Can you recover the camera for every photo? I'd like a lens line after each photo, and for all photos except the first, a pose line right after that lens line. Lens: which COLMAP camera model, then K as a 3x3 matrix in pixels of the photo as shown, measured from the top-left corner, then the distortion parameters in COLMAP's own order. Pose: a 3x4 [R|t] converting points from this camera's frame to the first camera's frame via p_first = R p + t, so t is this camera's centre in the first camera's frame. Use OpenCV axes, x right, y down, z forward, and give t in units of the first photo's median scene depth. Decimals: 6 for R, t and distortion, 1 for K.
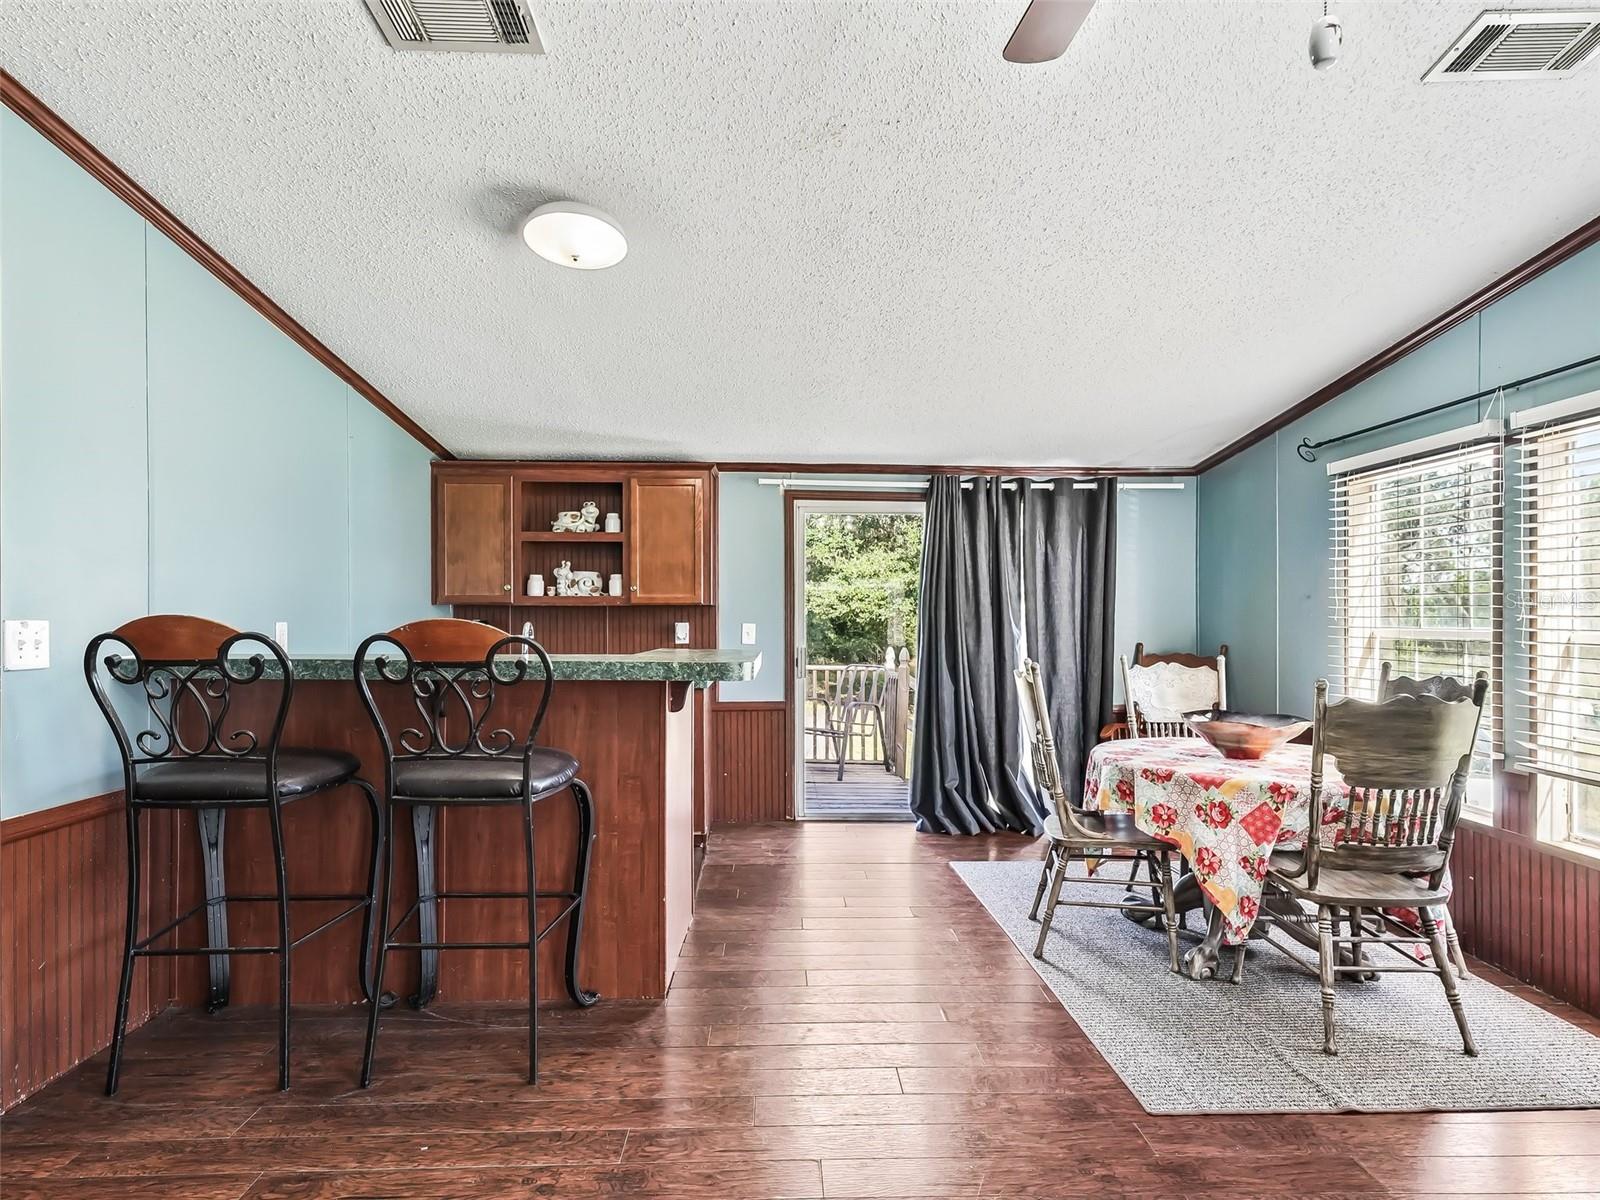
lens RADIAL K [[850.5, 0, 796.7], [0, 850.5, 614.8], [0, 0, 1]] dist [0.005033, -0.001759]
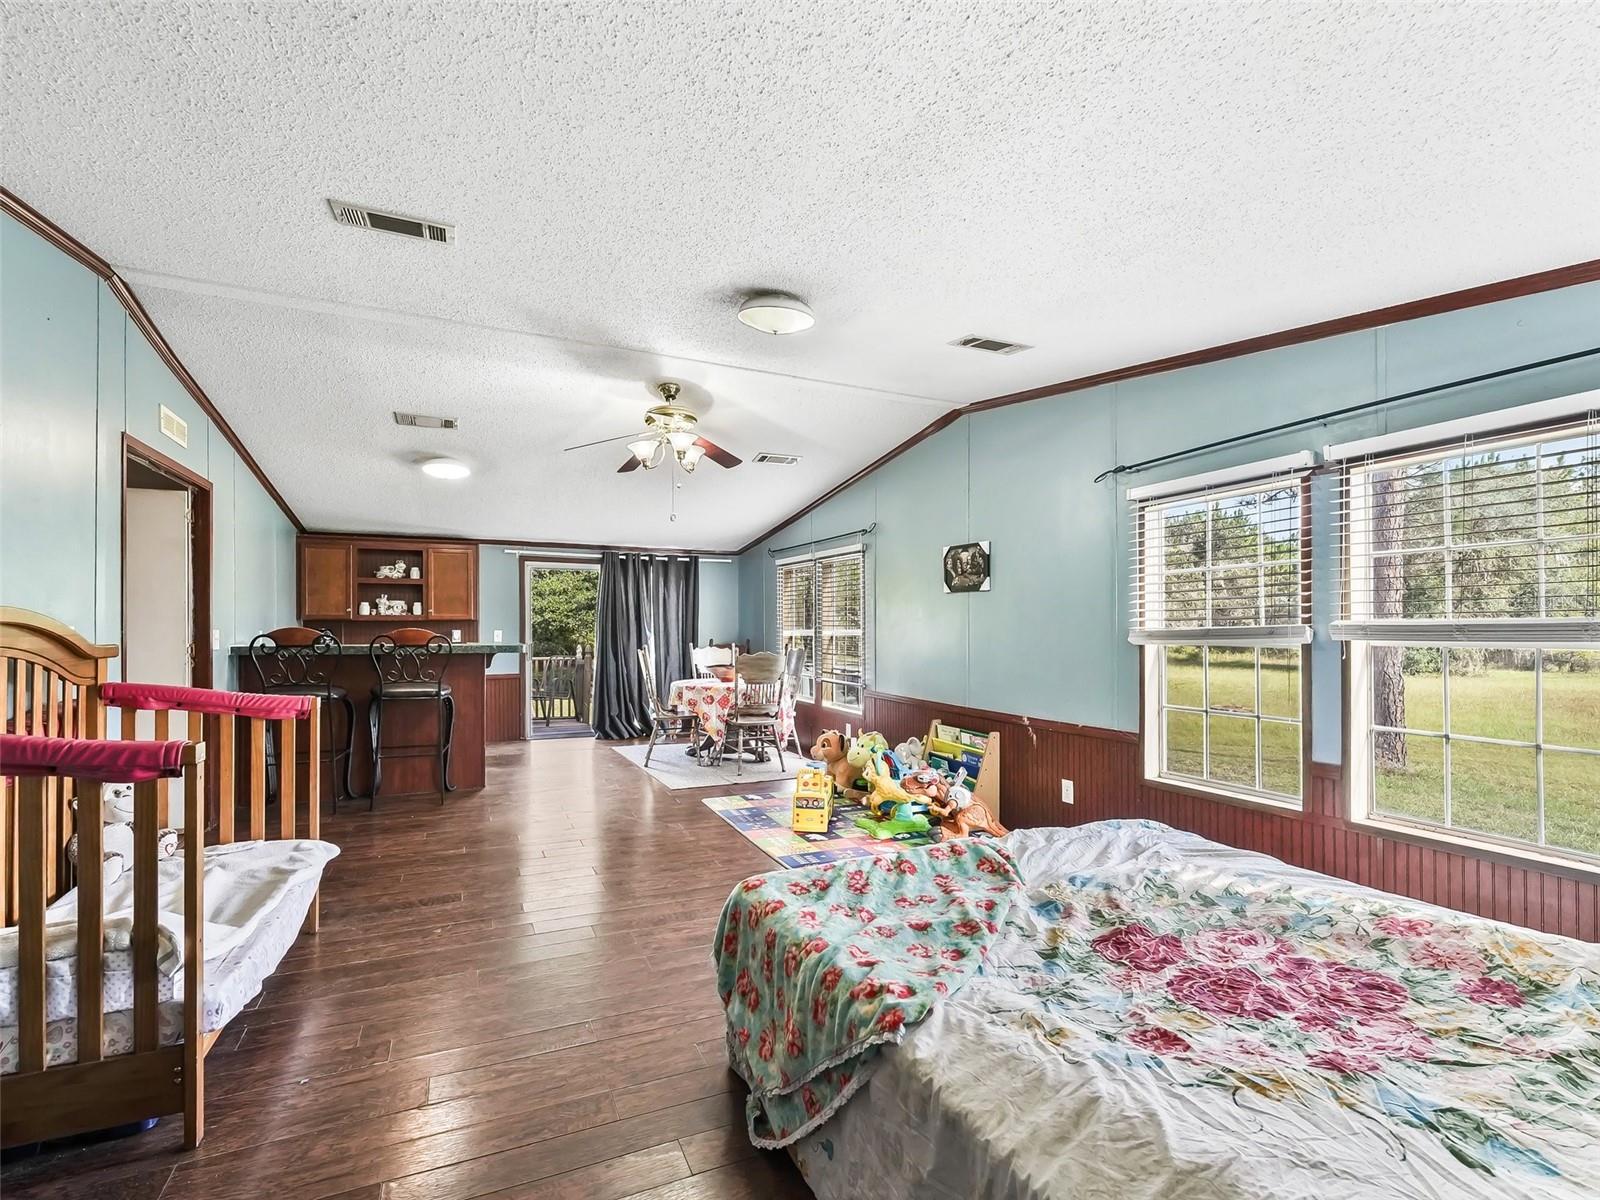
lens RADIAL K [[725.7, 0, 802.4], [0, 725.7, 626.2], [0, 0, 1]] dist [0.003303, 0.000886]
pose [[0.915567, -0.002927, 0.402156, -0.088694], [0.000775, 0.999984, 0.005514, -0.006433], [-0.402165, -0.004737, 0.915555, -0.680235]]
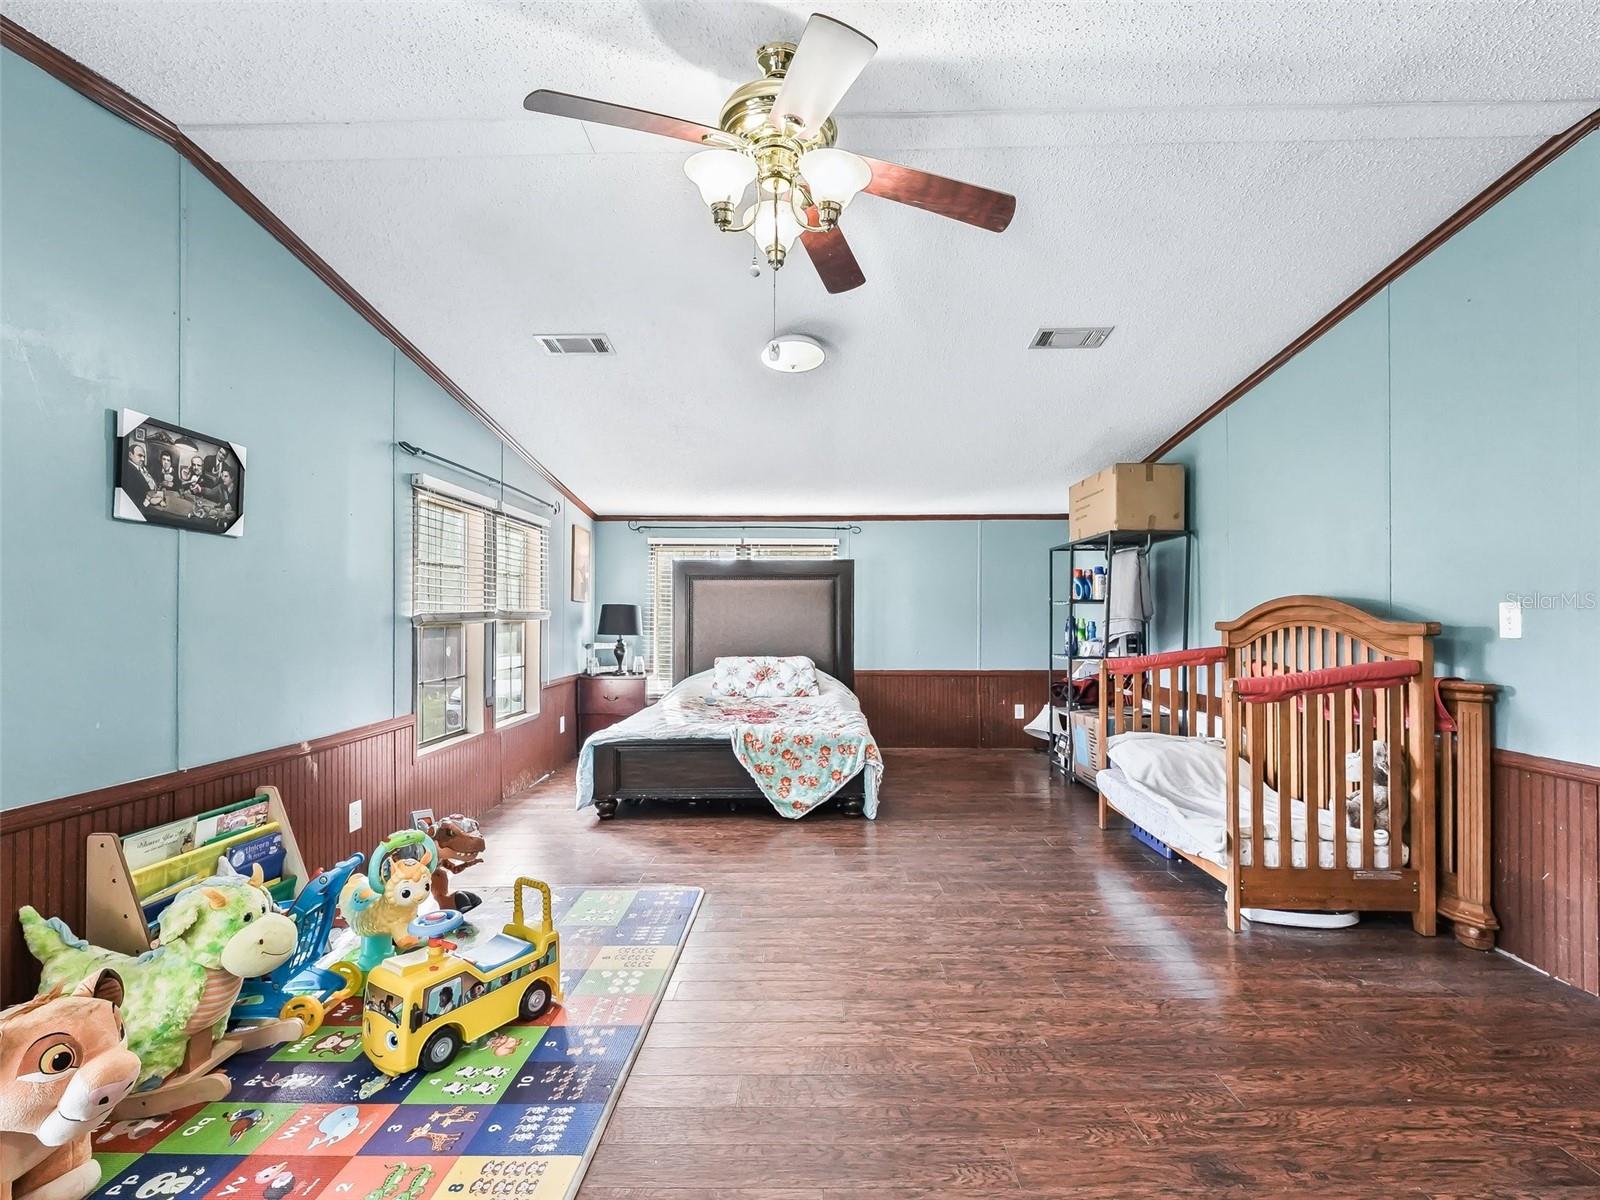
lens RADIAL K [[725.7, 0, 806.8], [0, 725.7, 613.8], [0, 0, 1]] dist [0.003303, 0.000886]
pose [[-0.998962, -0.003042, 0.045459, 0.171809], [-0.003734, 0.999879, -0.015130, 0.023037], [-0.045407, -0.015284, -0.998852, 1.206471]]
